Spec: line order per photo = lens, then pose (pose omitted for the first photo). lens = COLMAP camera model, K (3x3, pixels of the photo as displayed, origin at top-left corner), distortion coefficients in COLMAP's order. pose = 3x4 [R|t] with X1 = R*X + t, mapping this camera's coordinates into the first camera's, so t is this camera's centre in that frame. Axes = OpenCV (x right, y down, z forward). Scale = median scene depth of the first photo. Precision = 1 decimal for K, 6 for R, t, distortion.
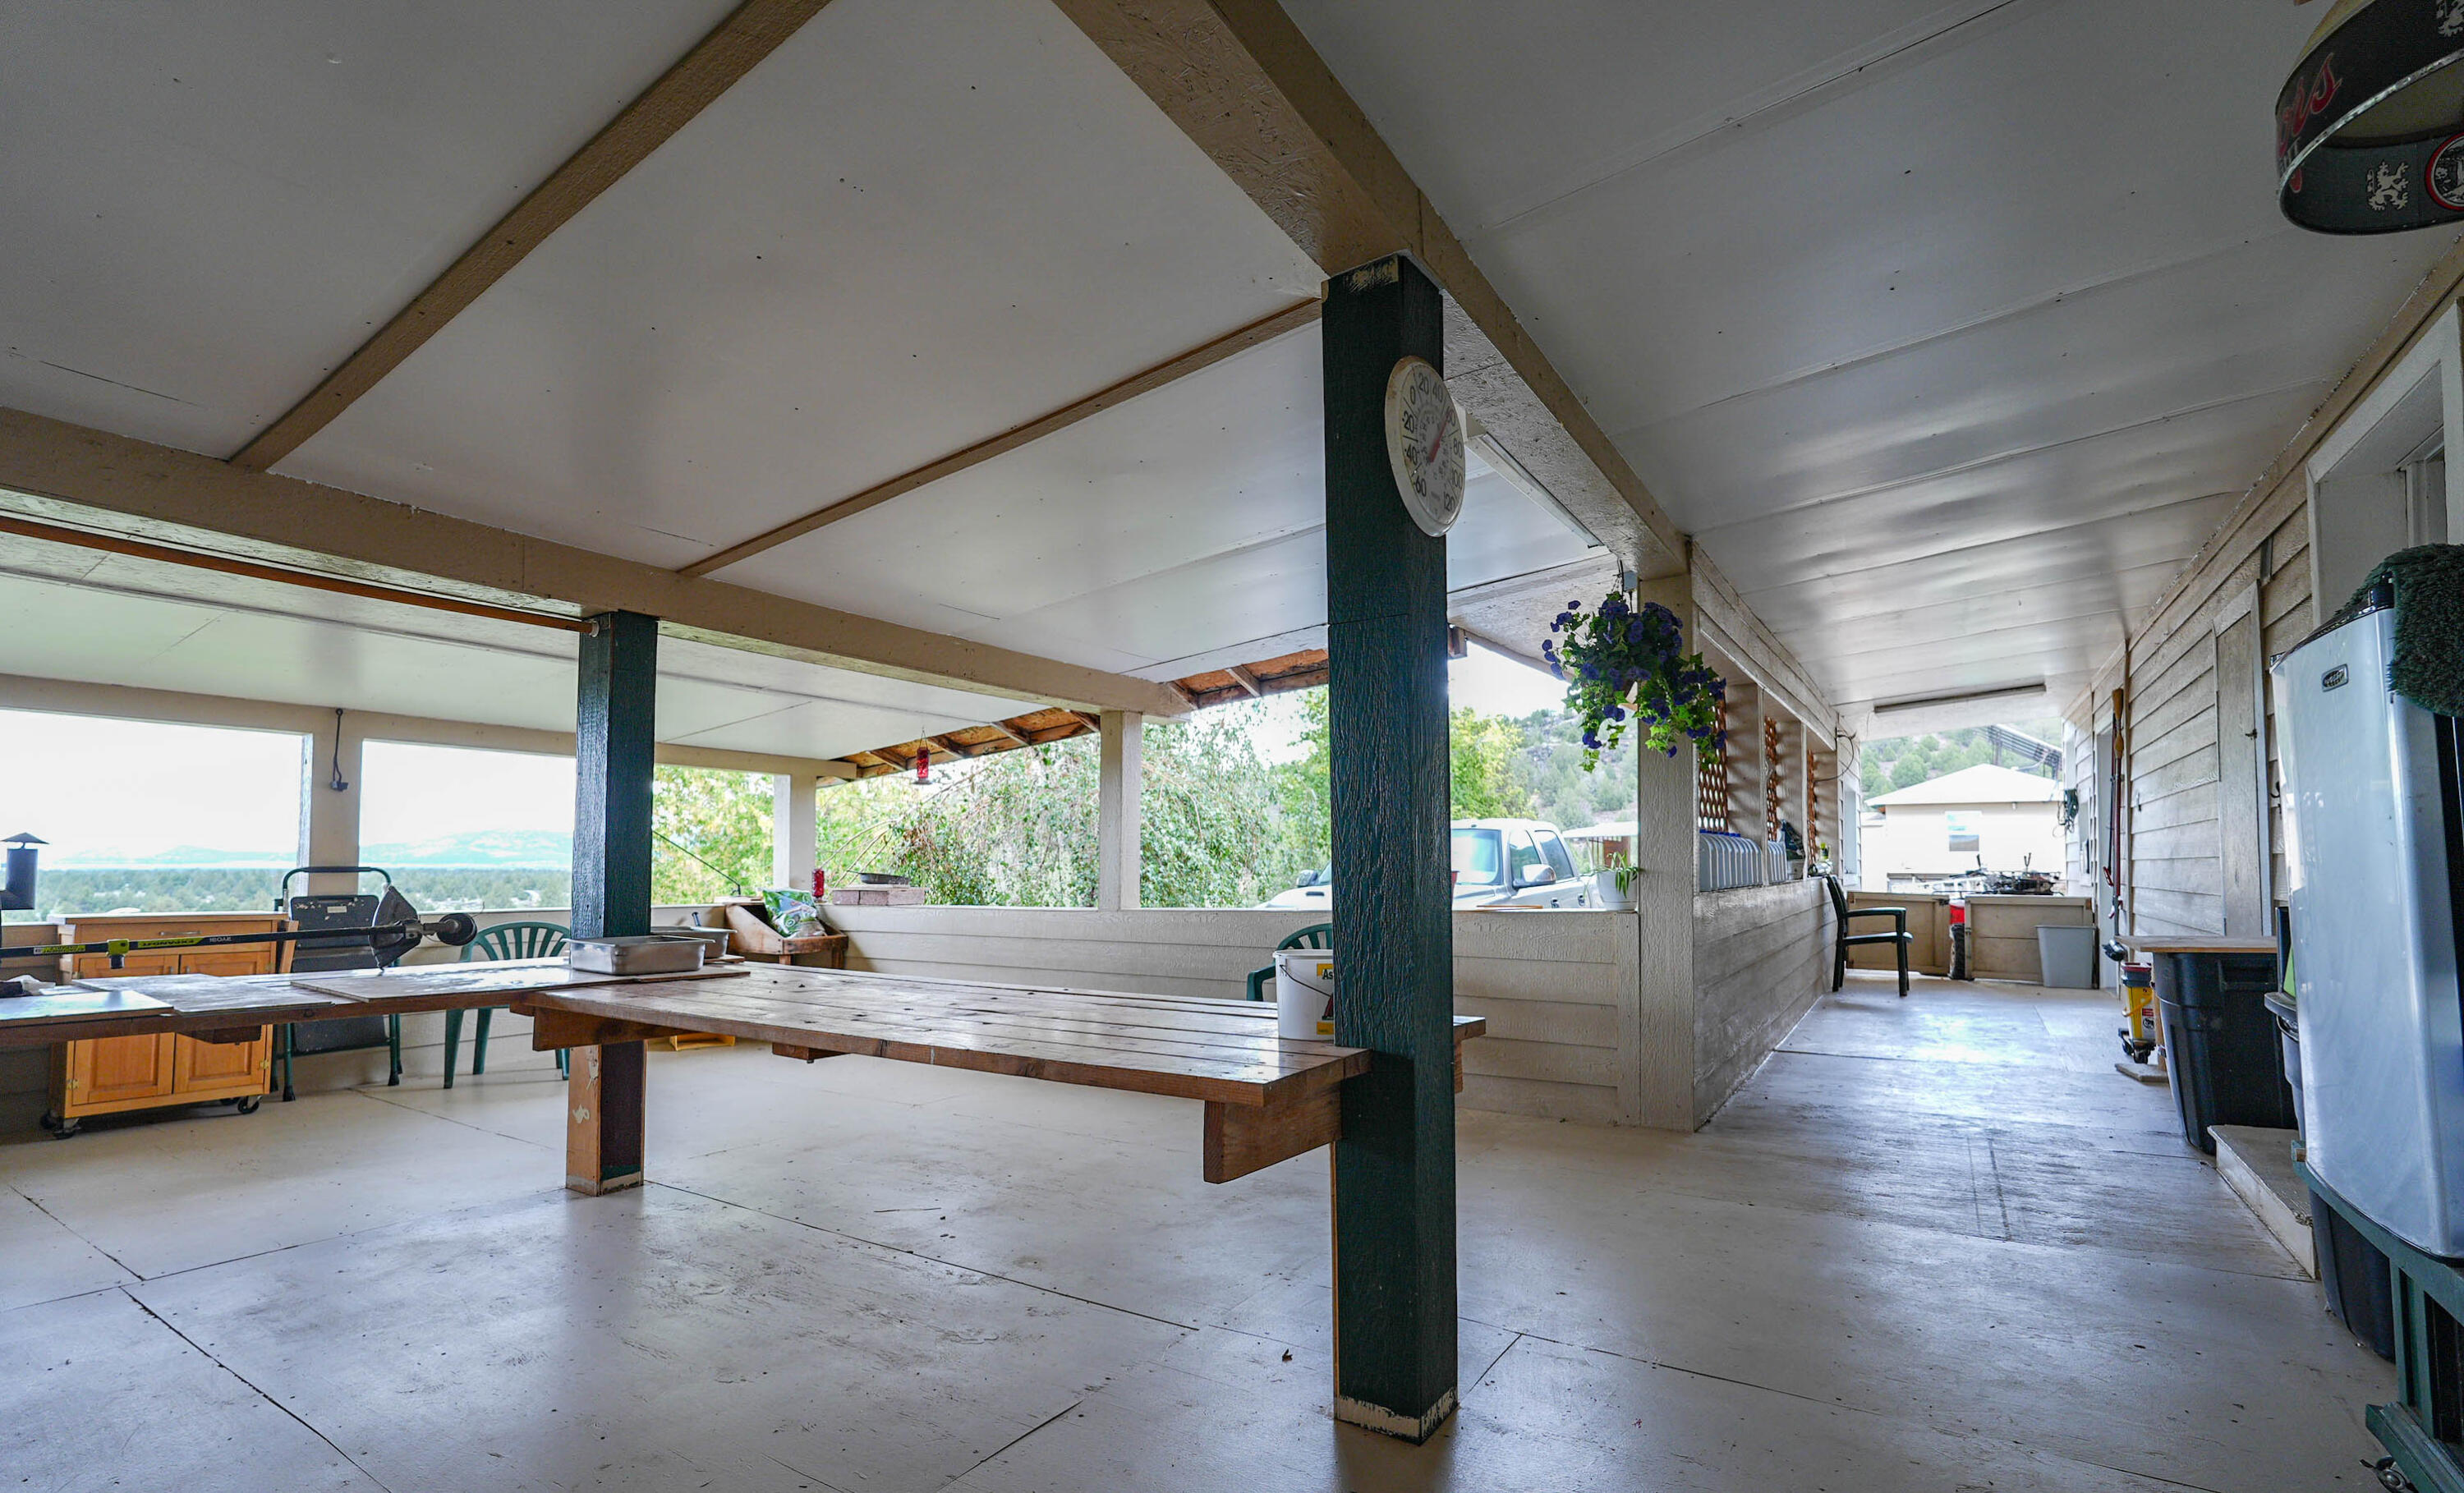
lens RADIAL K [[1072.9, 0, 1215.7], [0, 1072.9, 823.2], [0, 0, 1]] dist [0.003194, 0.000495]
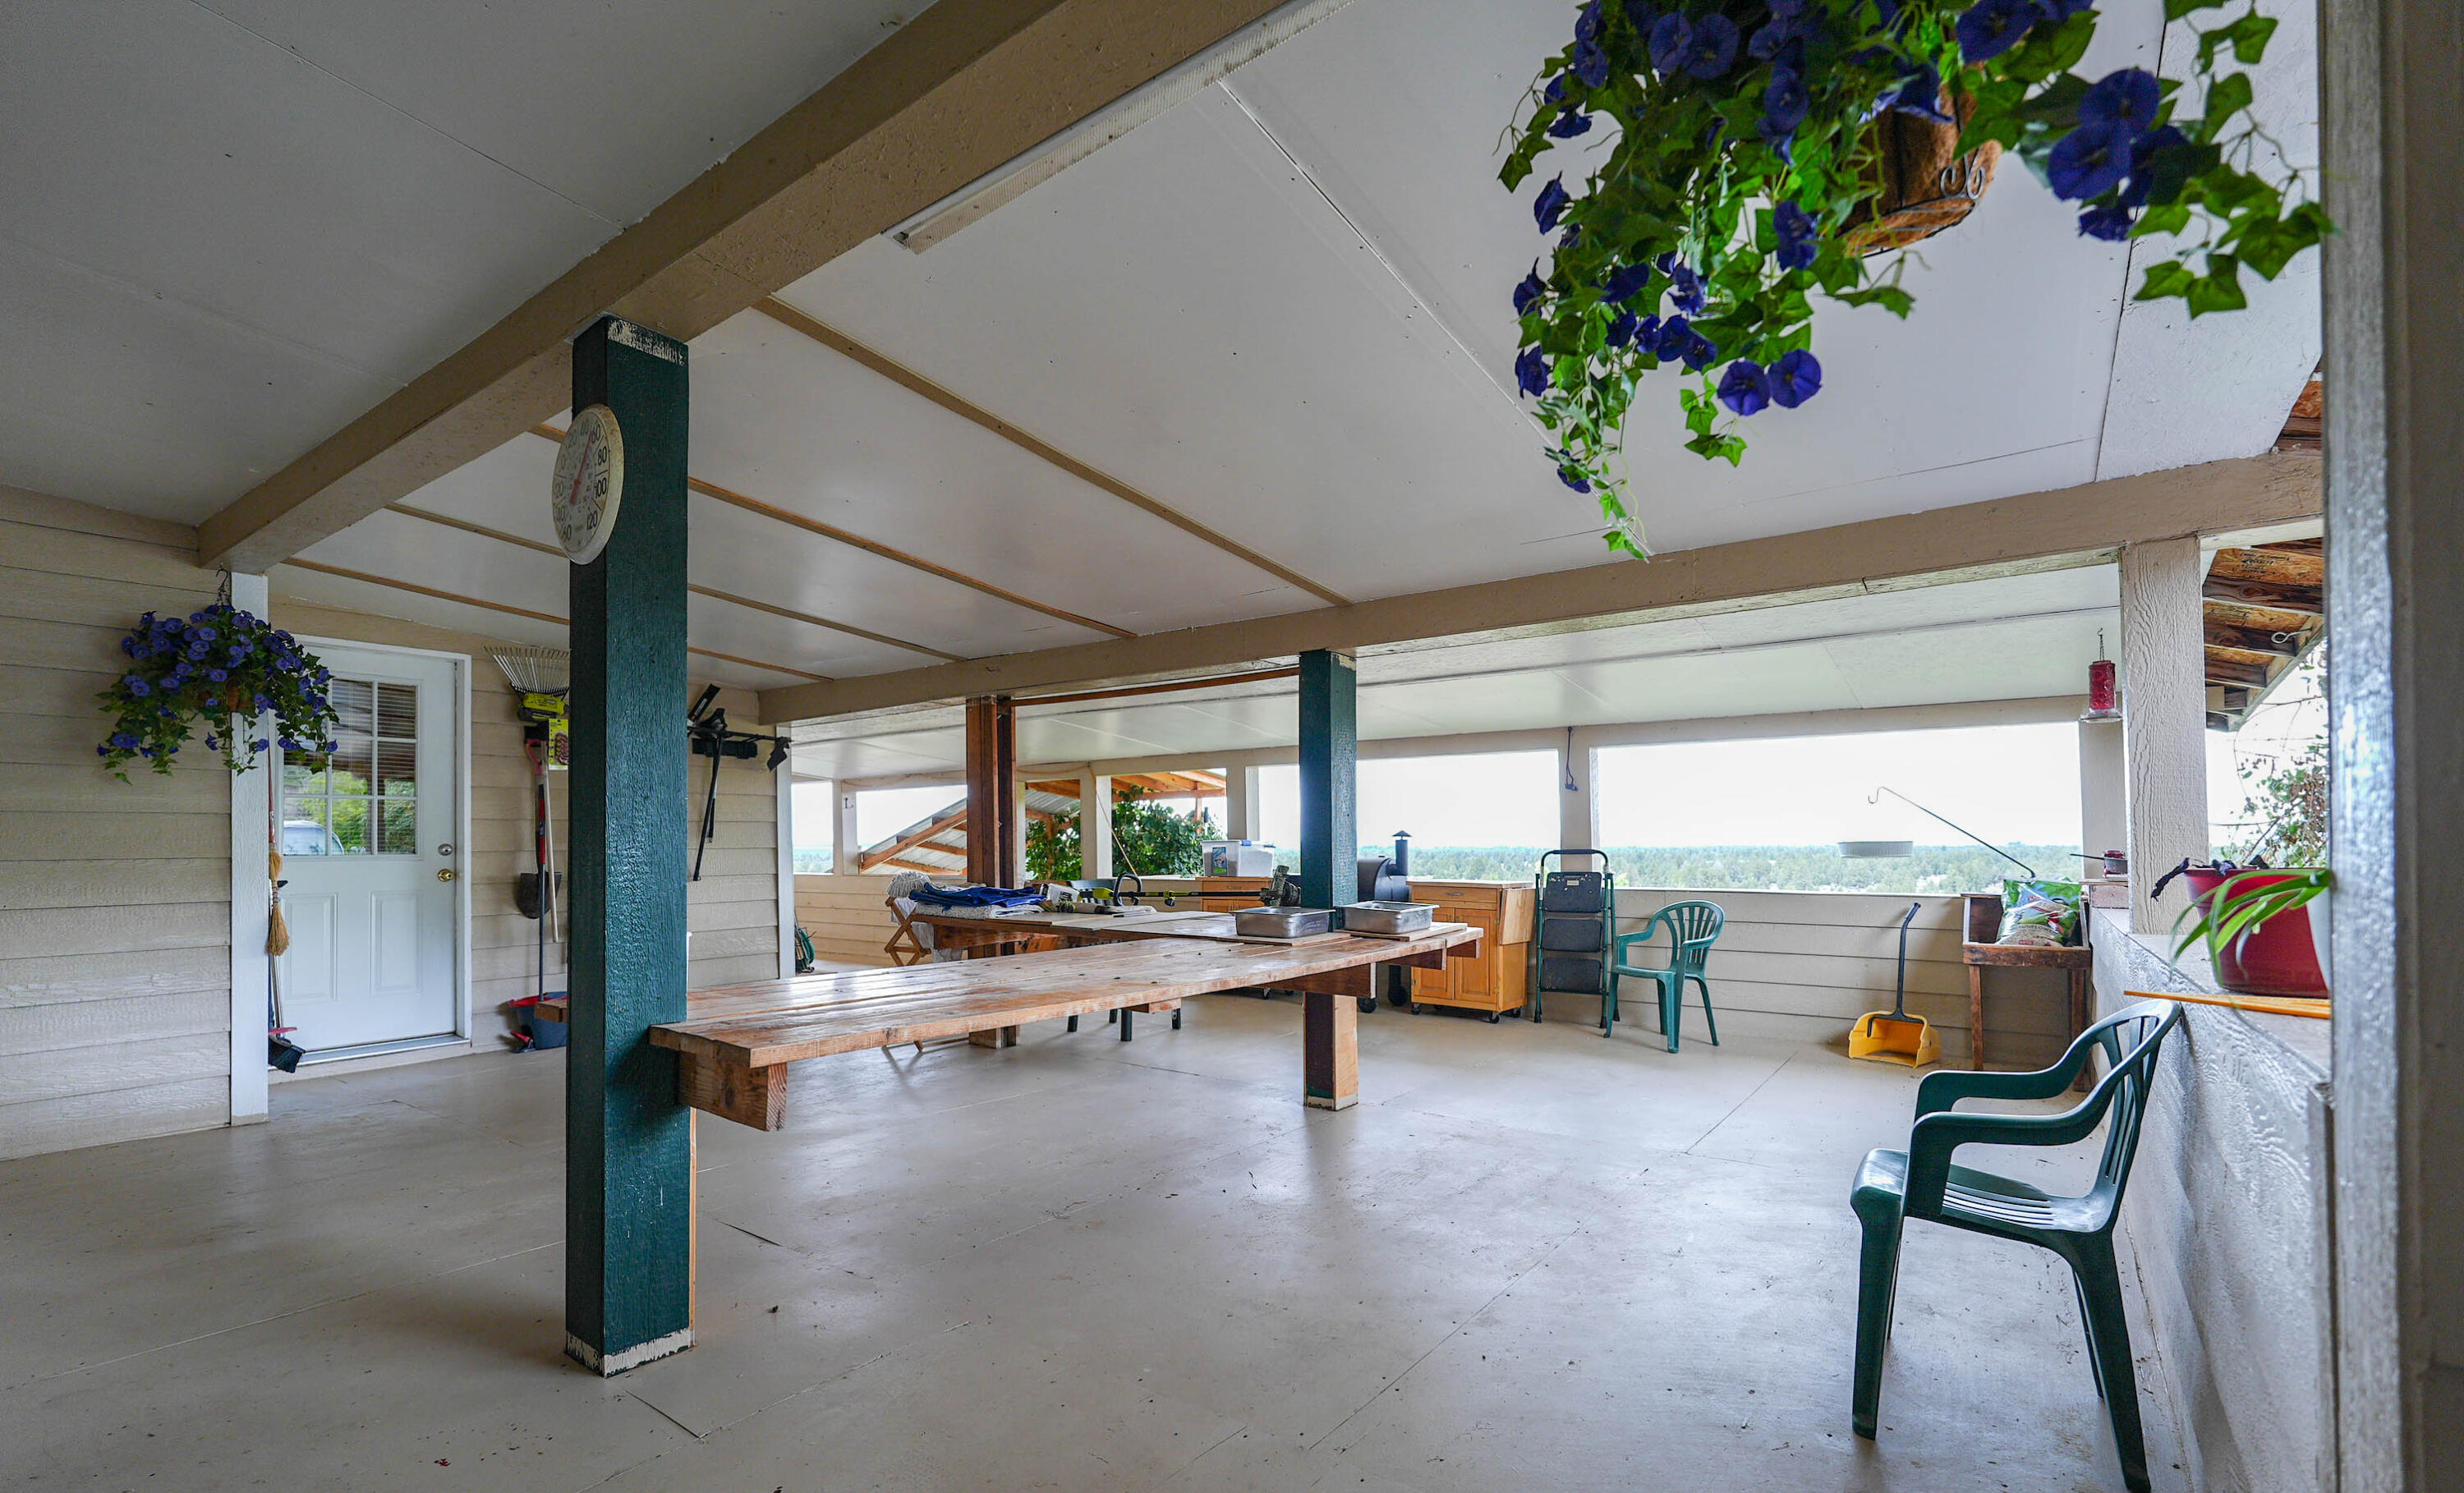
lens RADIAL K [[1072.9, 0, 1238.0], [0, 1072.9, 834.2], [0, 0, 1]] dist [0.003194, 0.000495]
pose [[-0.038289, -0.012105, -0.999193, 0.656368], [0.046214, 0.998835, -0.013872, 0.029051], [0.998197, -0.046708, -0.037685, 0.885195]]
